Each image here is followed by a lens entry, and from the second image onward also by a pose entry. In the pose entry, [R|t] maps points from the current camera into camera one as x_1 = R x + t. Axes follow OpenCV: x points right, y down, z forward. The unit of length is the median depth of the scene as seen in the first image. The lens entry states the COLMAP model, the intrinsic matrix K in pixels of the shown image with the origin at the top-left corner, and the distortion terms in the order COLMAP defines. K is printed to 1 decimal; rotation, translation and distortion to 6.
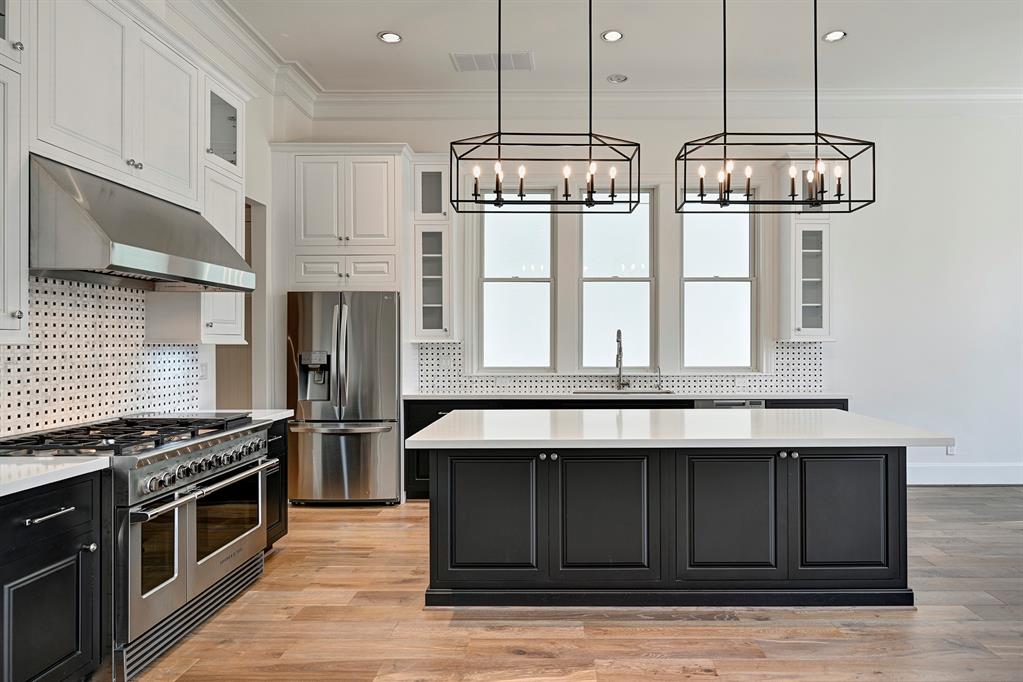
lens RADIAL K [[663.6, 0, 524.5], [0, 663.6, 339.6], [0, 0, 1]] dist [-0.002280, -0.000072]
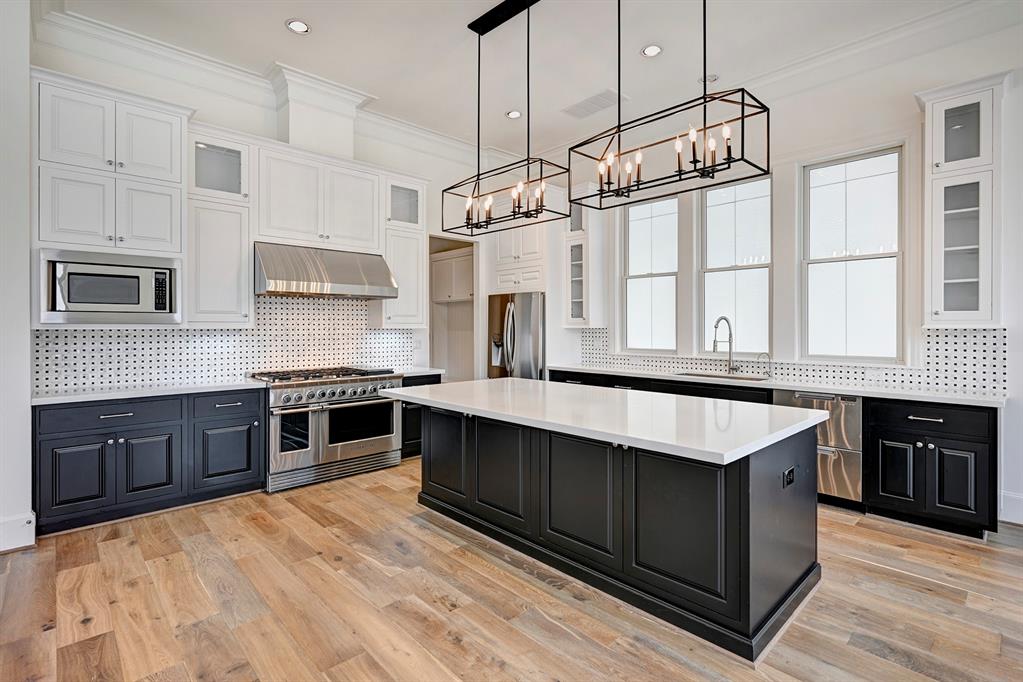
lens RADIAL K [[487.8, 0, 512.5], [0, 487.8, 328.6], [0, 0, 1]] dist [-0.001192, -0.000374]
pose [[0.693080, 0.003900, -0.720850, 0.513807], [0.001212, 0.999978, 0.006576, -0.001118], [0.720860, -0.005432, 0.693060, 0.248949]]
